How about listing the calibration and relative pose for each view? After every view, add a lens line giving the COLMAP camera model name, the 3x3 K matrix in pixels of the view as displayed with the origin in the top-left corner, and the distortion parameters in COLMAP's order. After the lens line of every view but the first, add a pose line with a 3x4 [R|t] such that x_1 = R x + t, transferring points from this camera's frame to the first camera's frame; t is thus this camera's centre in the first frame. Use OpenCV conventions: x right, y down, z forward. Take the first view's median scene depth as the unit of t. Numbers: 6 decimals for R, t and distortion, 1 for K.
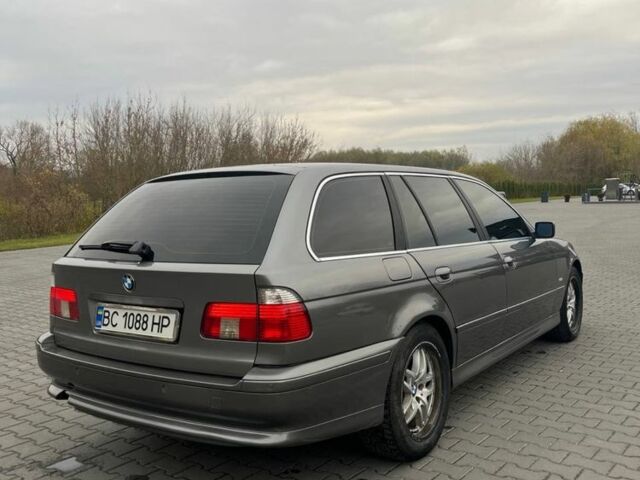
lens RADIAL K [[647.7, 0, 319.7], [0, 647.7, 237.6], [0, 0, 1]] dist [0.024236, 0.000000]
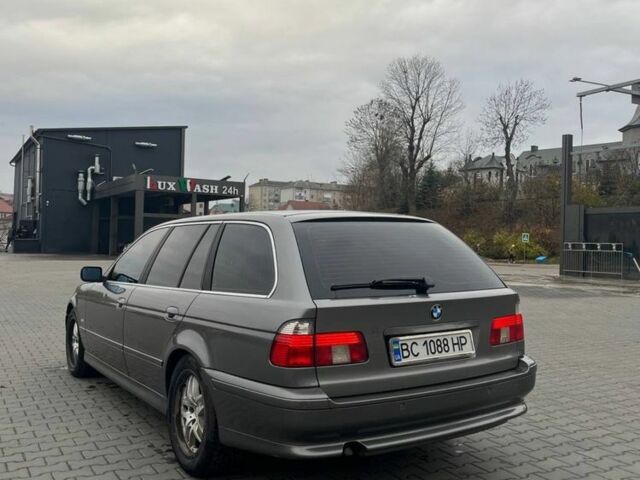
lens RADIAL K [[647.7, 0, 316.6], [0, 647.7, 234.3], [0, 0, 1]] dist [0.024236, 0.000000]
pose [[0.390677, 0.034978, 0.919863, -1.235411], [0.039653, 0.997711, -0.054779, -0.011396], [-0.919673, 0.057876, 0.388396, 0.645089]]
